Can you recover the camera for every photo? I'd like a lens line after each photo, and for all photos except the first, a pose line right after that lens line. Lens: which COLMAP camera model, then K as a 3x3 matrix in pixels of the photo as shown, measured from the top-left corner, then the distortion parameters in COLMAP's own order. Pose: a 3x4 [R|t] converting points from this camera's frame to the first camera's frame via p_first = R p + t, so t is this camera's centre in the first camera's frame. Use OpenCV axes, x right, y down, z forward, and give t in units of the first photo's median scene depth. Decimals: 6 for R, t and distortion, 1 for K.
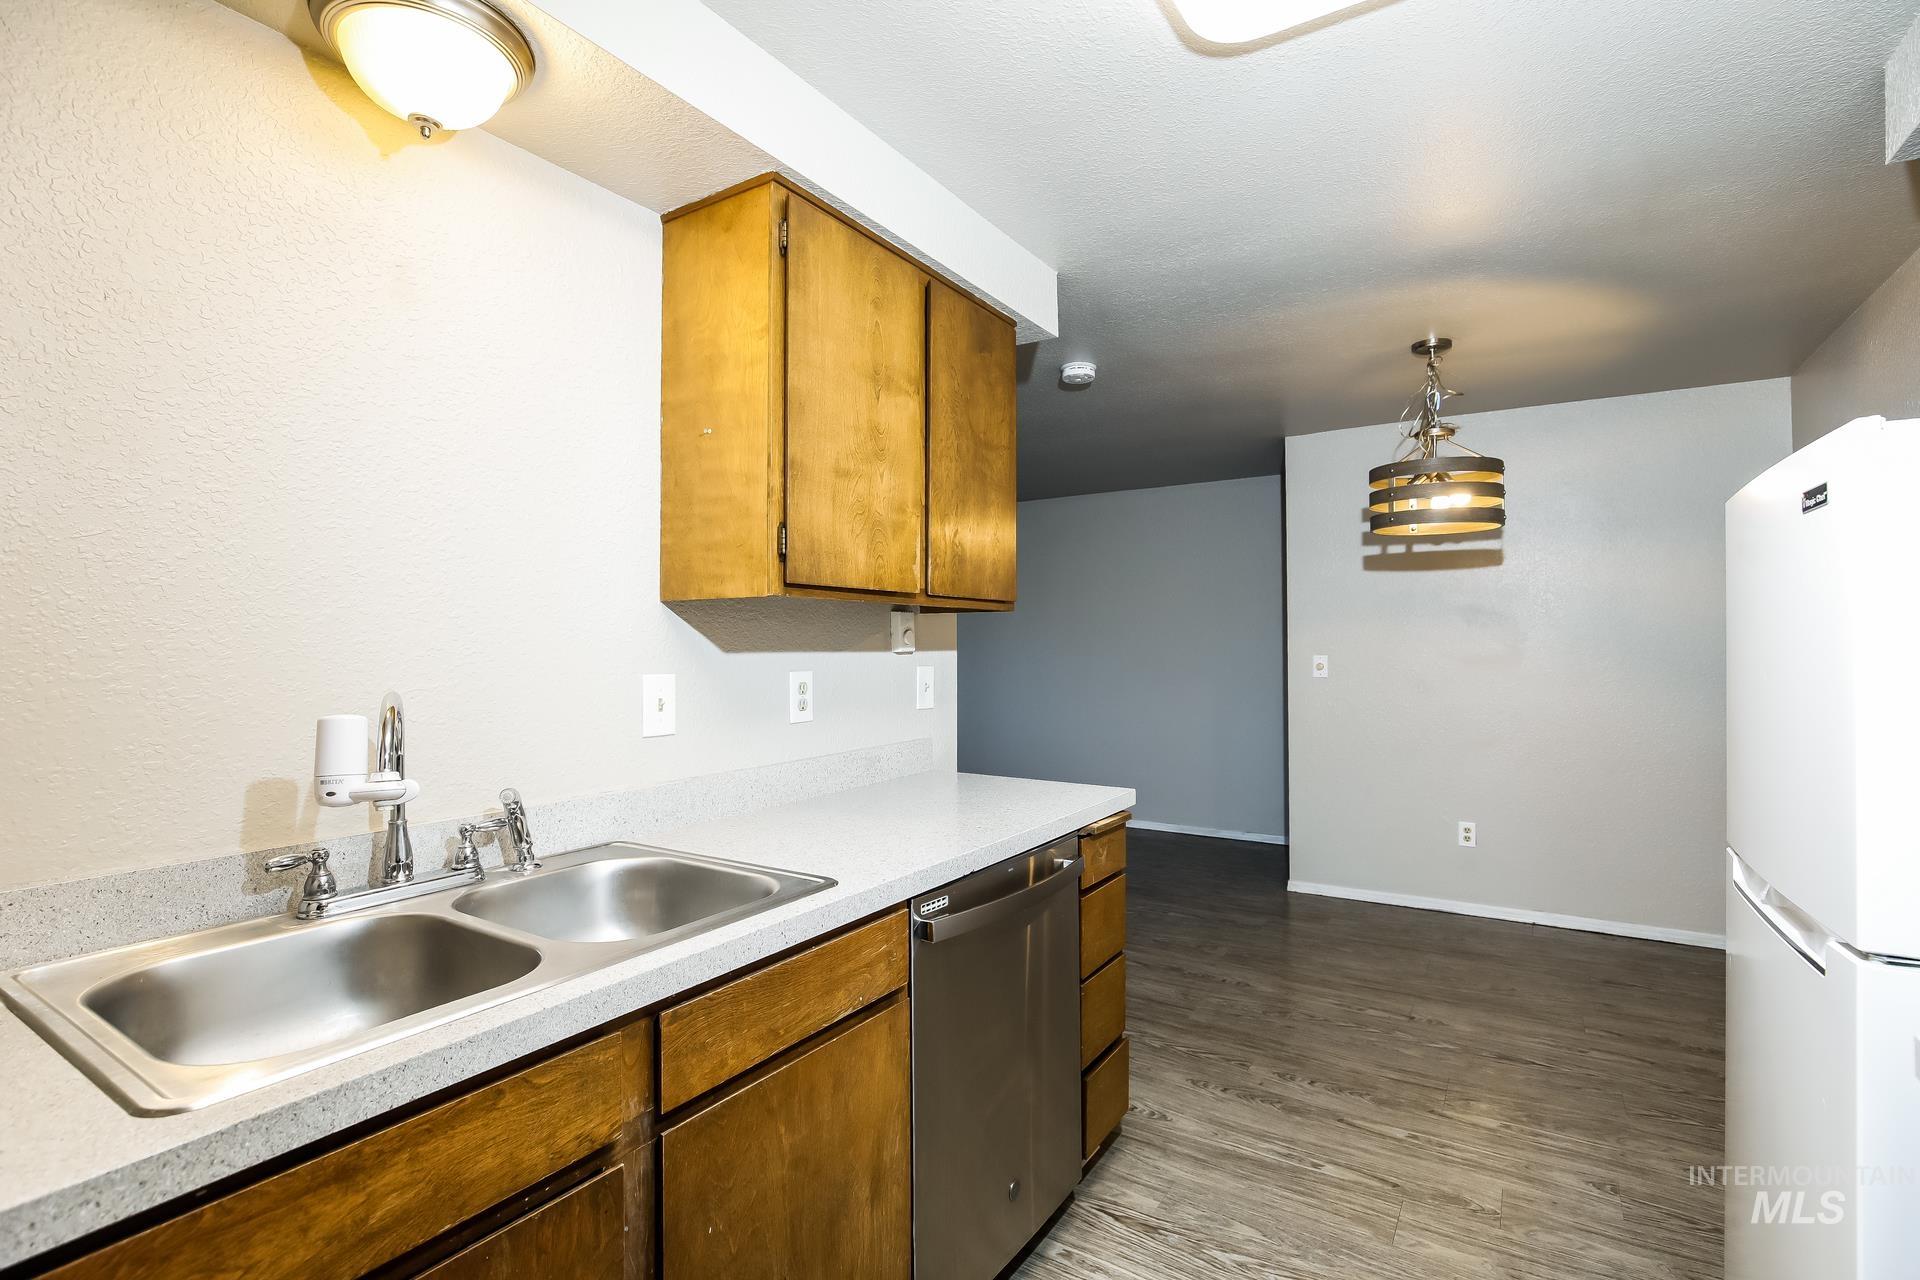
lens RADIAL K [[893.0, 0, 960.0], [0, 893.0, 640.0], [0, 0, 1]] dist [-0.047811, 0.000071]
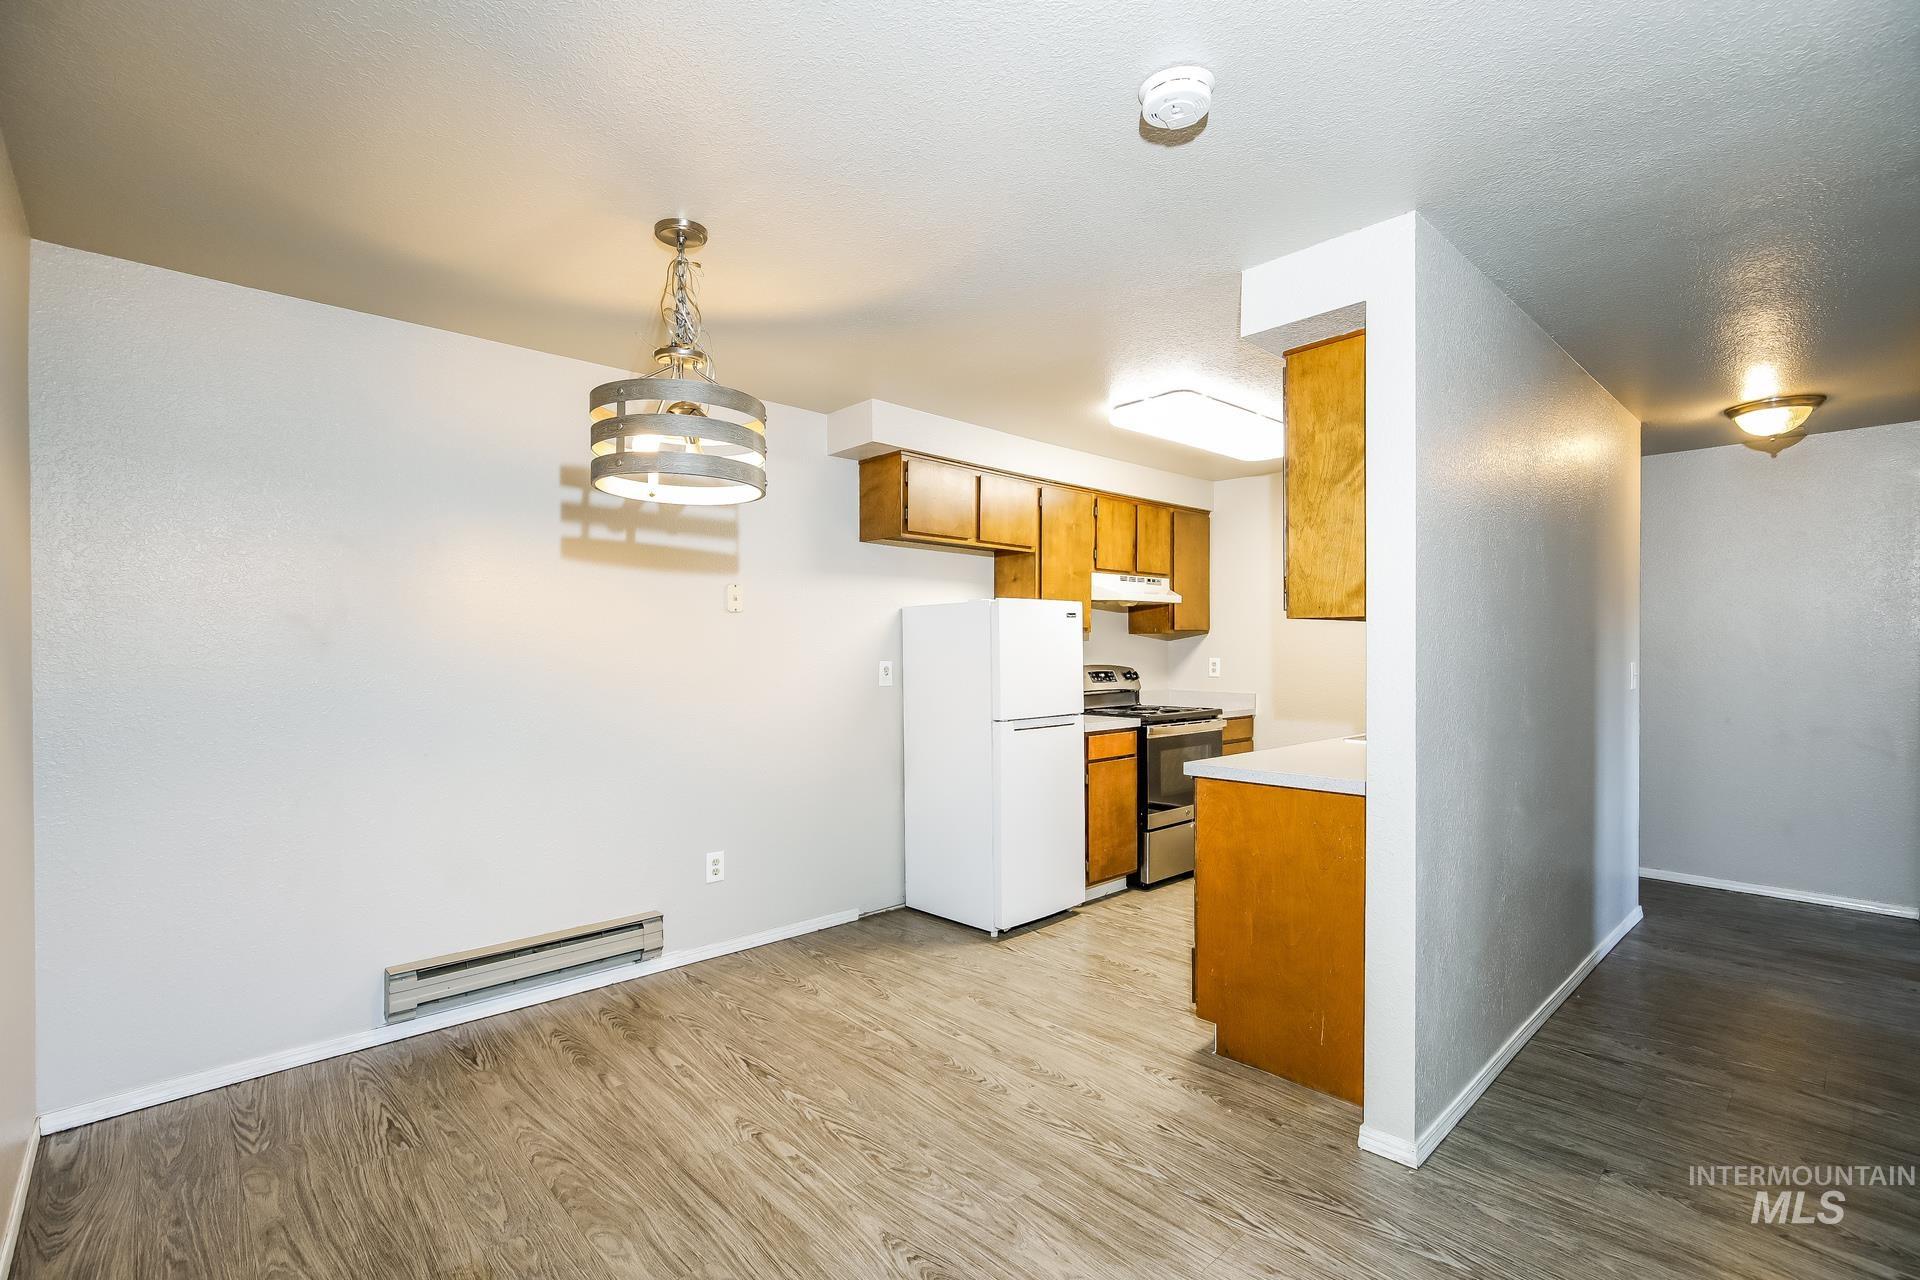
lens RADIAL K [[868.4, 0, 962.8], [0, 868.4, 654.0], [0, 0, 1]] dist [-0.002913, 0.000495]
pose [[-0.970151, 0.005730, 0.242435, 0.194917], [0.005362, 0.999983, -0.002178, 0.013015], [-0.242444, -0.000813, -0.970165, 2.189522]]
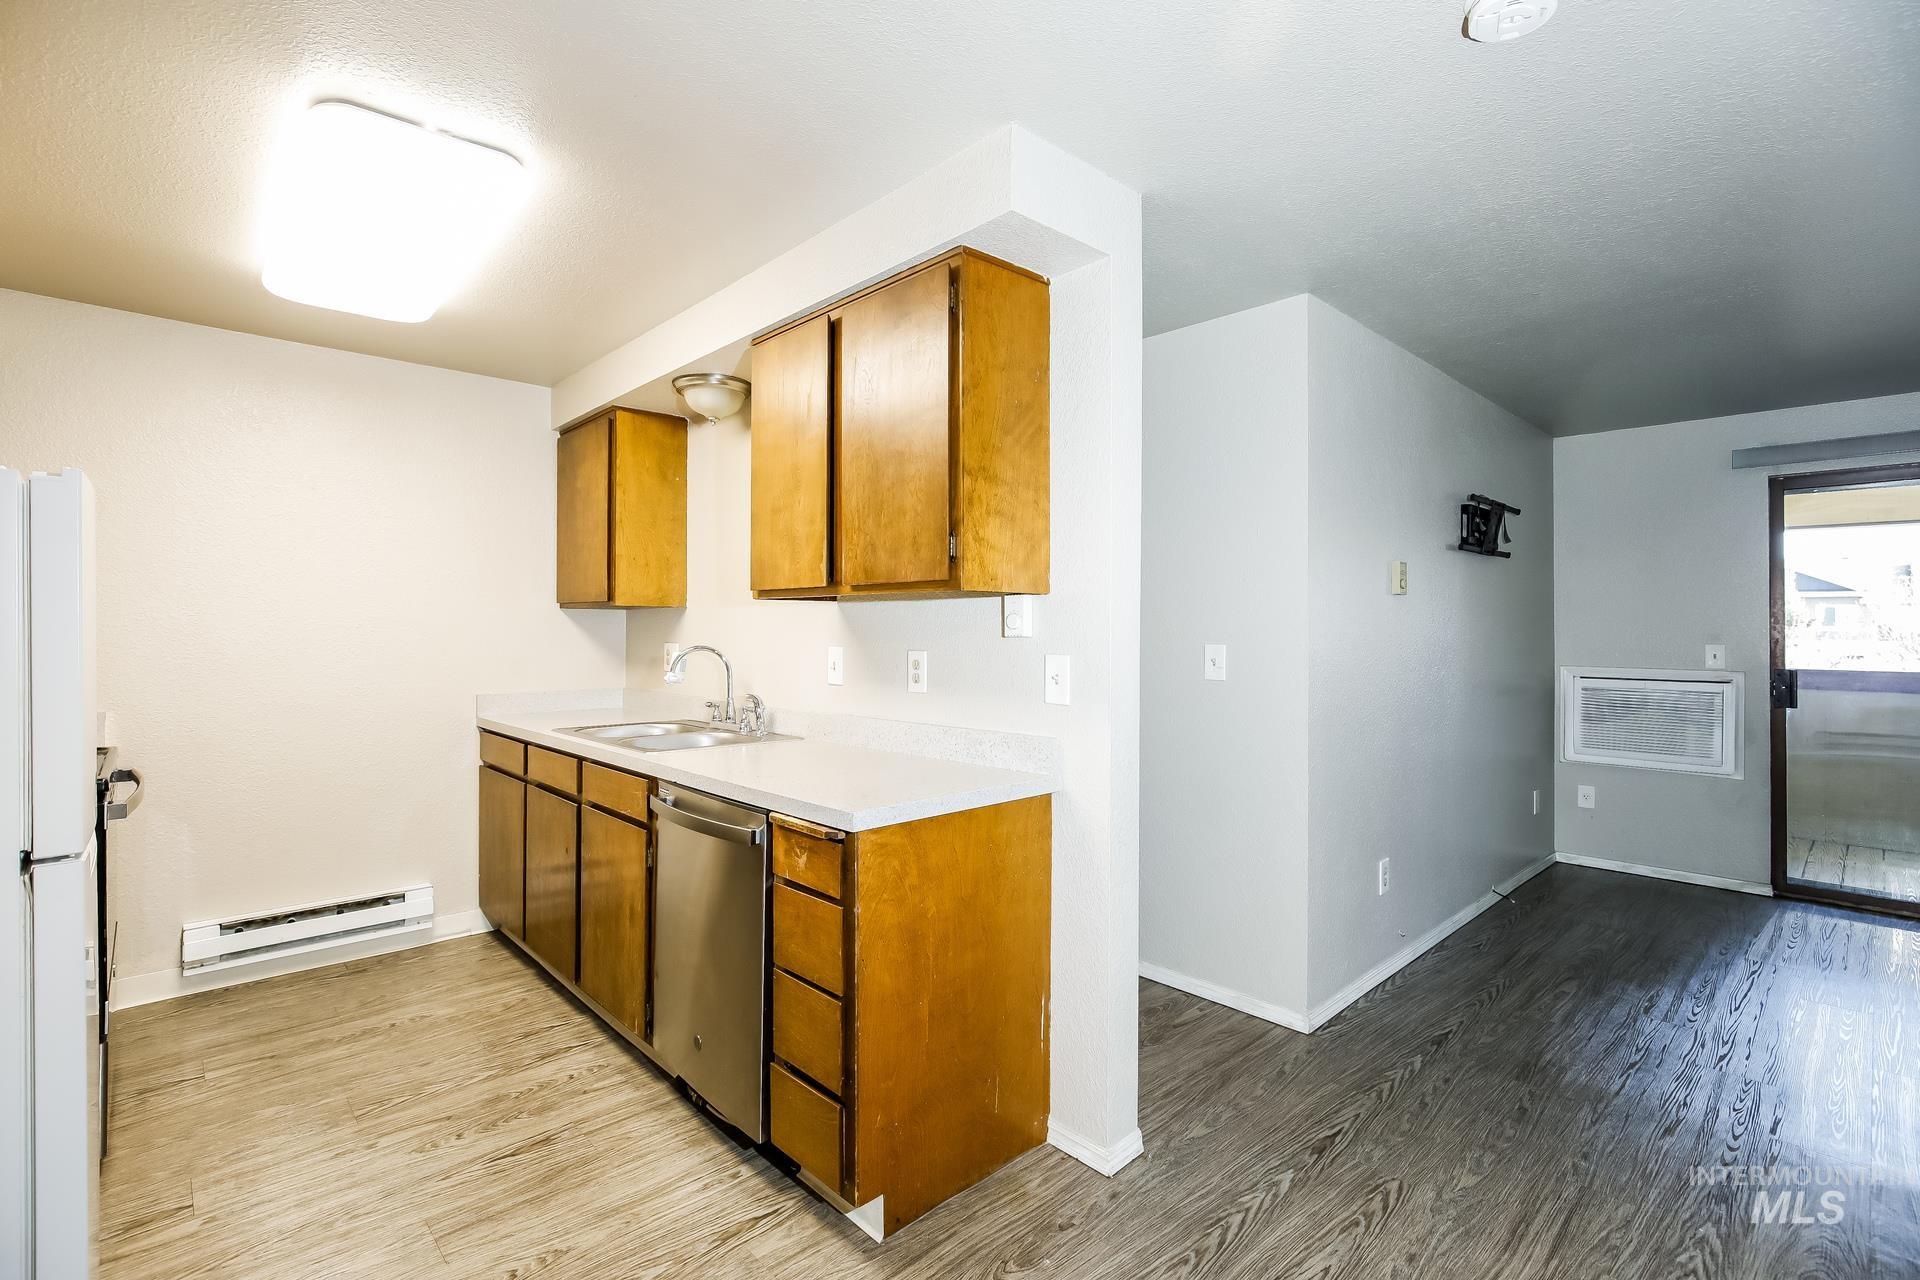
lens RADIAL K [[860.3, 0, 892.7], [0, 860.3, 629.3], [0, 0, 1]] dist [-0.019013, 0.000191]
pose [[-0.278566, 0.005696, -0.960400, 0.883212], [0.006973, 0.999968, 0.003908, 0.001029], [0.960392, -0.005608, -0.278597, 1.193198]]
